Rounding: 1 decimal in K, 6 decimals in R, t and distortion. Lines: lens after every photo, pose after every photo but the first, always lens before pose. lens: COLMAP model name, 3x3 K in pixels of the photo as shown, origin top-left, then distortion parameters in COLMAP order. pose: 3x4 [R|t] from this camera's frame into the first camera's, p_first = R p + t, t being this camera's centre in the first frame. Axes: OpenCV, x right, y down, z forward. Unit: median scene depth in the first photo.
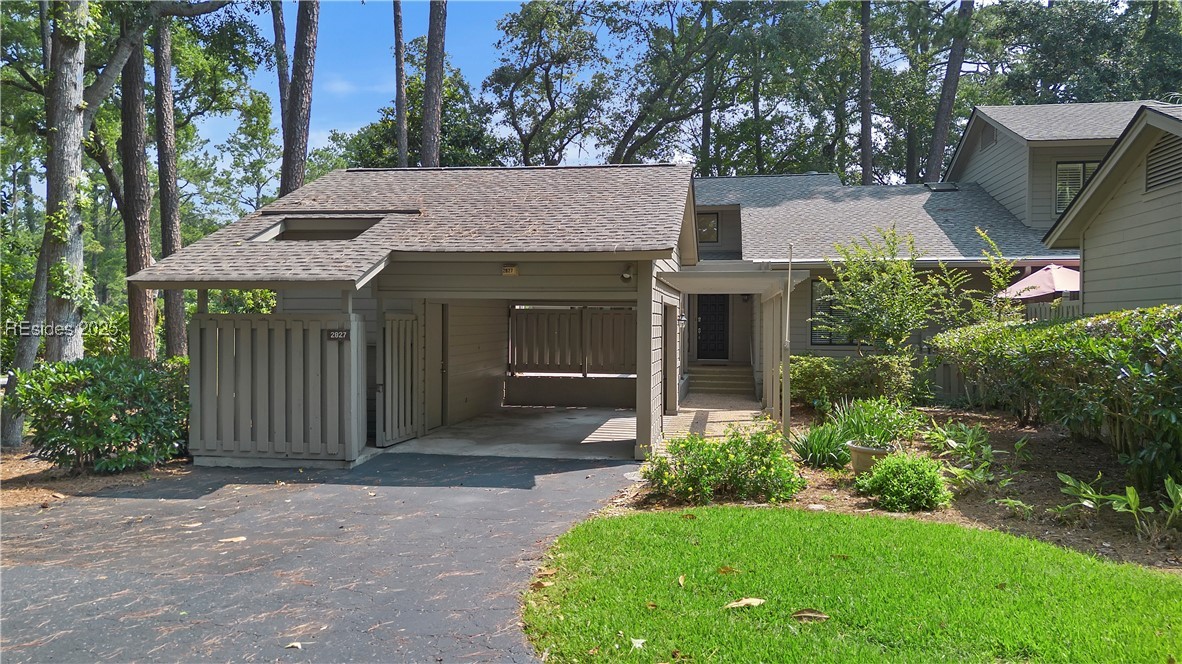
lens RADIAL K [[849.3, 0, 594.8], [0, 849.3, 346.2], [0, 0, 1]] dist [0.070679, -0.060951]
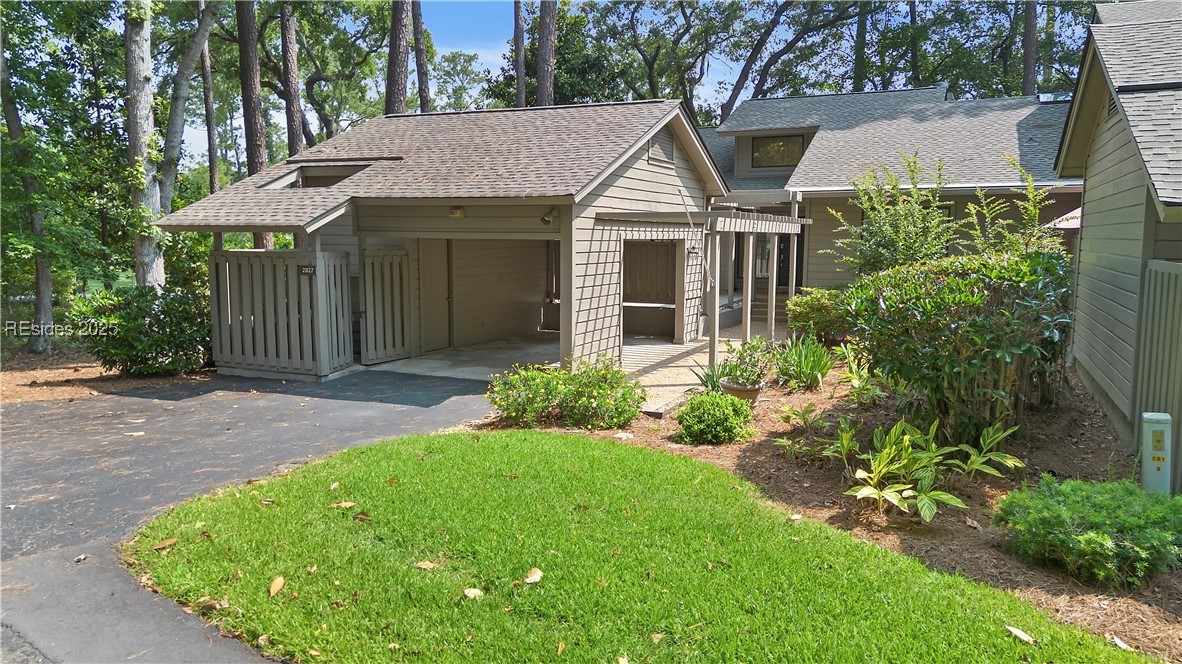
lens RADIAL K [[849.3, 0, 594.8], [0, 849.3, 346.2], [0, 0, 1]] dist [0.070679, -0.060951]
pose [[0.966139, 0.032655, -0.255949, 0.332145], [-0.007013, 0.994916, 0.100464, -0.025816], [0.257929, -0.095268, 0.961456, -0.042479]]
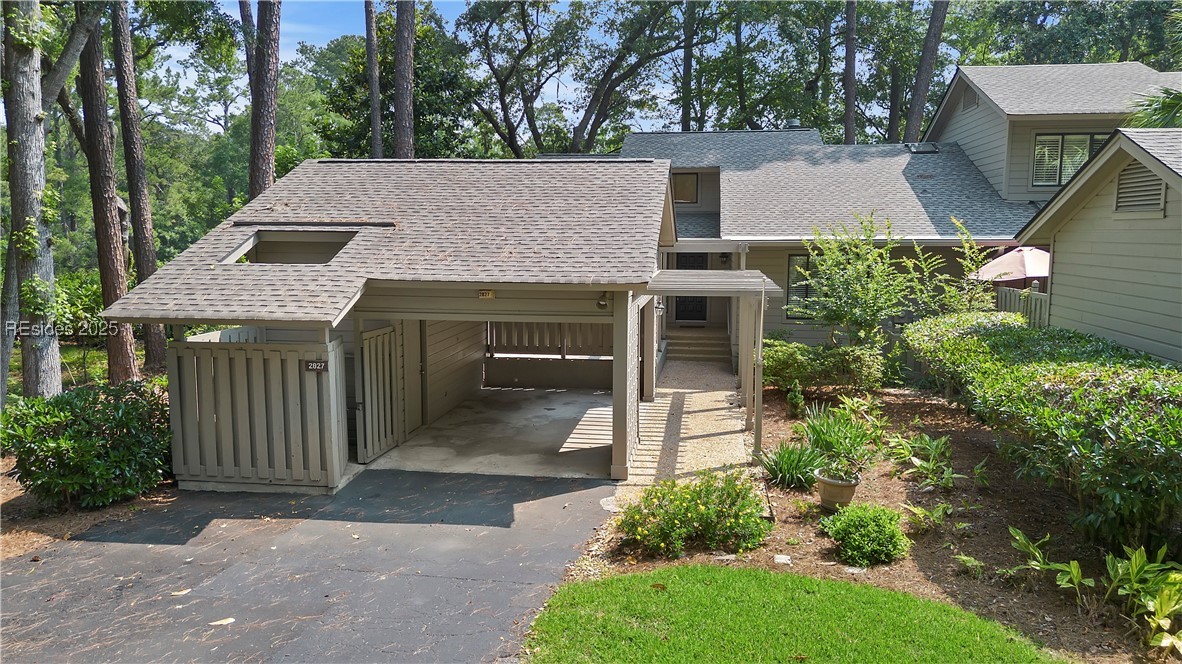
lens RADIAL K [[849.3, 0, 594.8], [0, 849.3, 346.2], [0, 0, 1]] dist [0.070679, -0.060951]
pose [[0.999749, -0.005554, 0.021704, 0.005416], [0.003184, 0.994176, 0.107726, -0.121982], [-0.022175, -0.107630, 0.993944, -0.007197]]
